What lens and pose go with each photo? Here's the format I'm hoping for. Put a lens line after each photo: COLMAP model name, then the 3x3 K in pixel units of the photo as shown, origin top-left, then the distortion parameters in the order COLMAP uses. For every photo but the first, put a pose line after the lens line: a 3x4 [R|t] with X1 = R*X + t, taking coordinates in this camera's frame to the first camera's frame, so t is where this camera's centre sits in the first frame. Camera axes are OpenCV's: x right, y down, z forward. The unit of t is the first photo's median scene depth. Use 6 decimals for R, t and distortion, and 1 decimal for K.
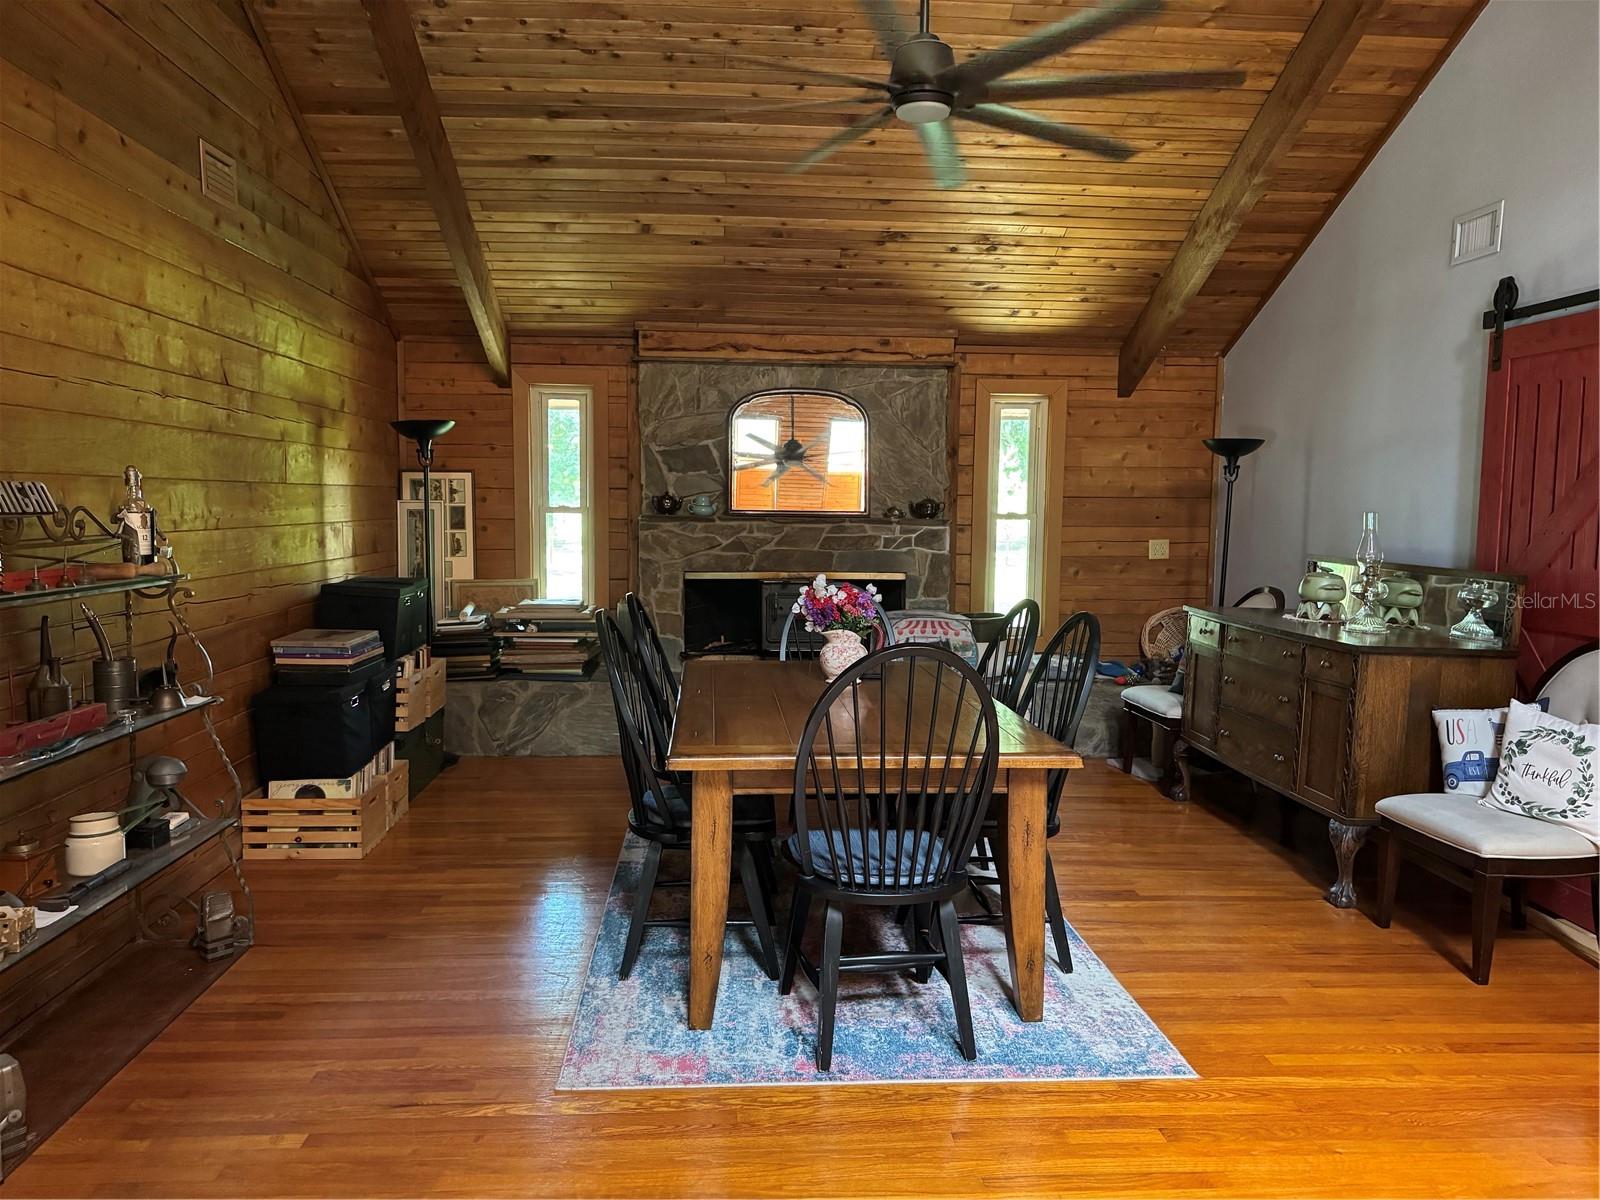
lens RADIAL K [[1121.4, 0, 731.2], [0, 1121.4, 652.5], [0, 0, 1]] dist [0.050187, -0.063656]
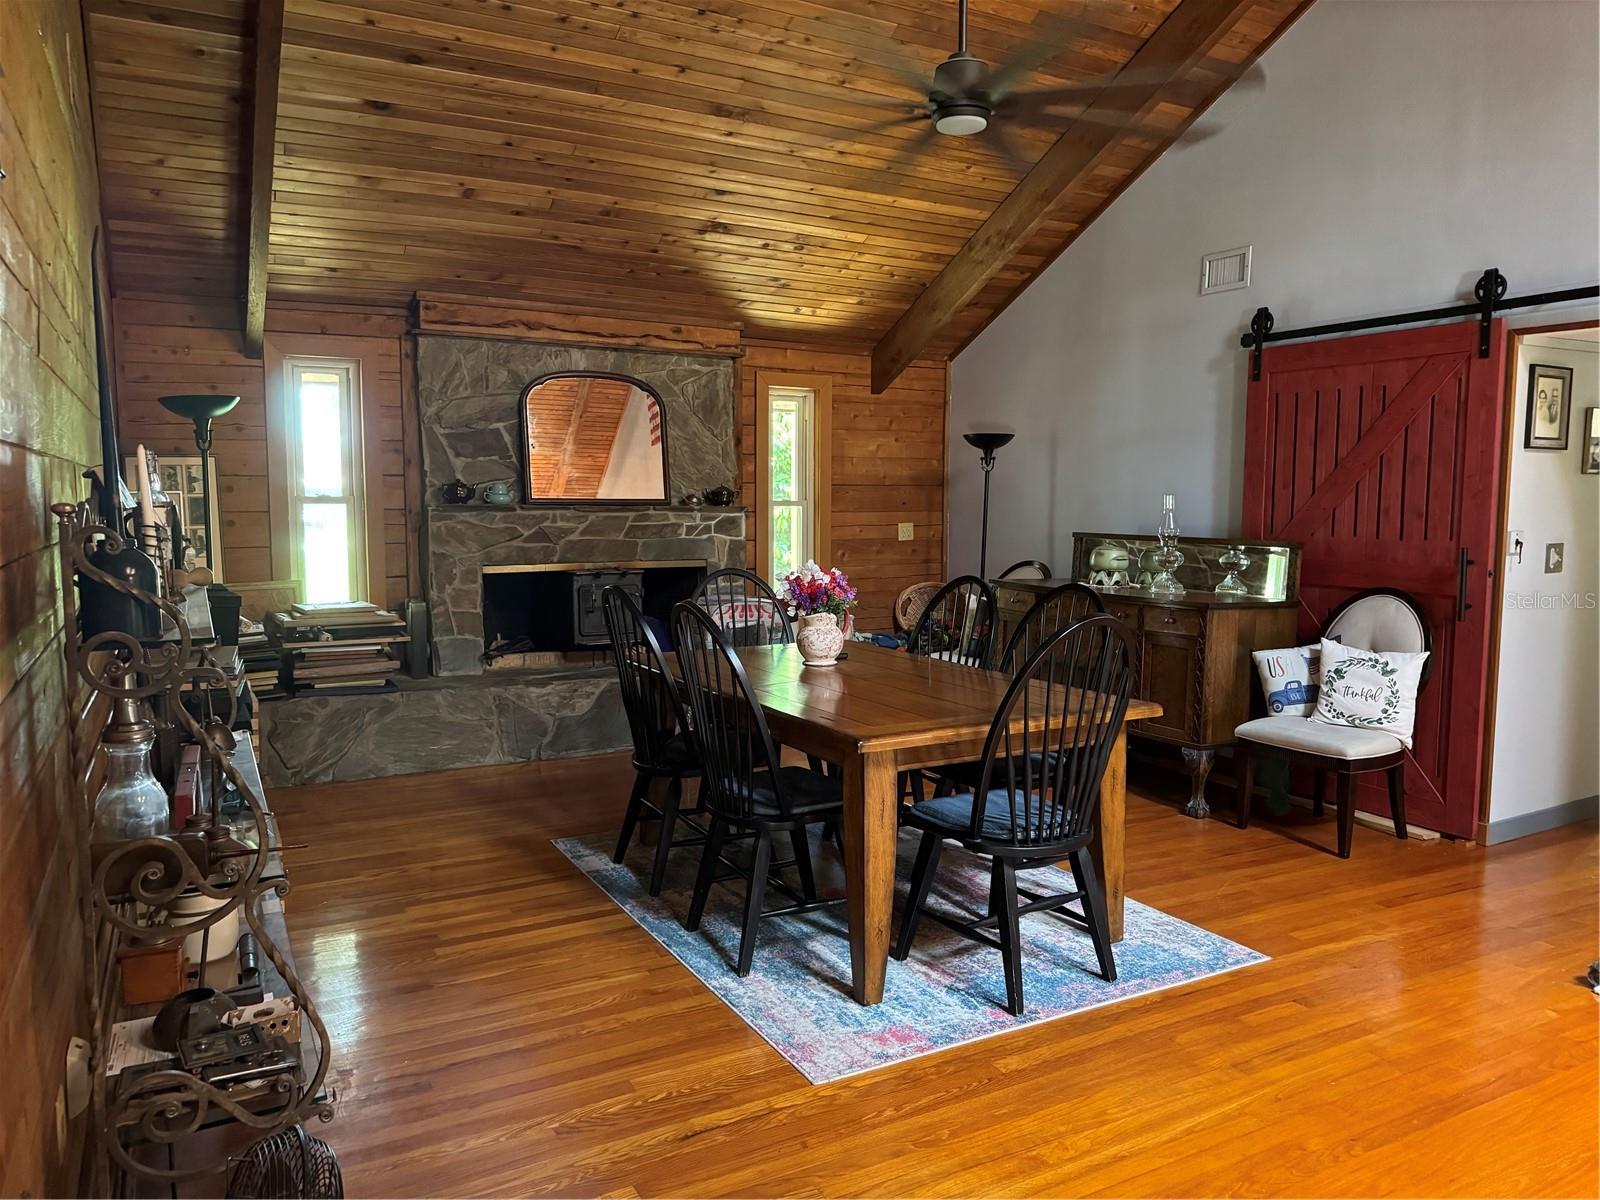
lens RADIAL K [[1121.4, 0, 852.9], [0, 1121.4, 645.7], [0, 0, 1]] dist [0.050187, -0.063656]
pose [[0.904467, -0.065016, 0.421559, -0.201244], [0.063334, 0.997830, 0.018008, -0.004363], [-0.421815, 0.010411, 0.906622, 0.035140]]
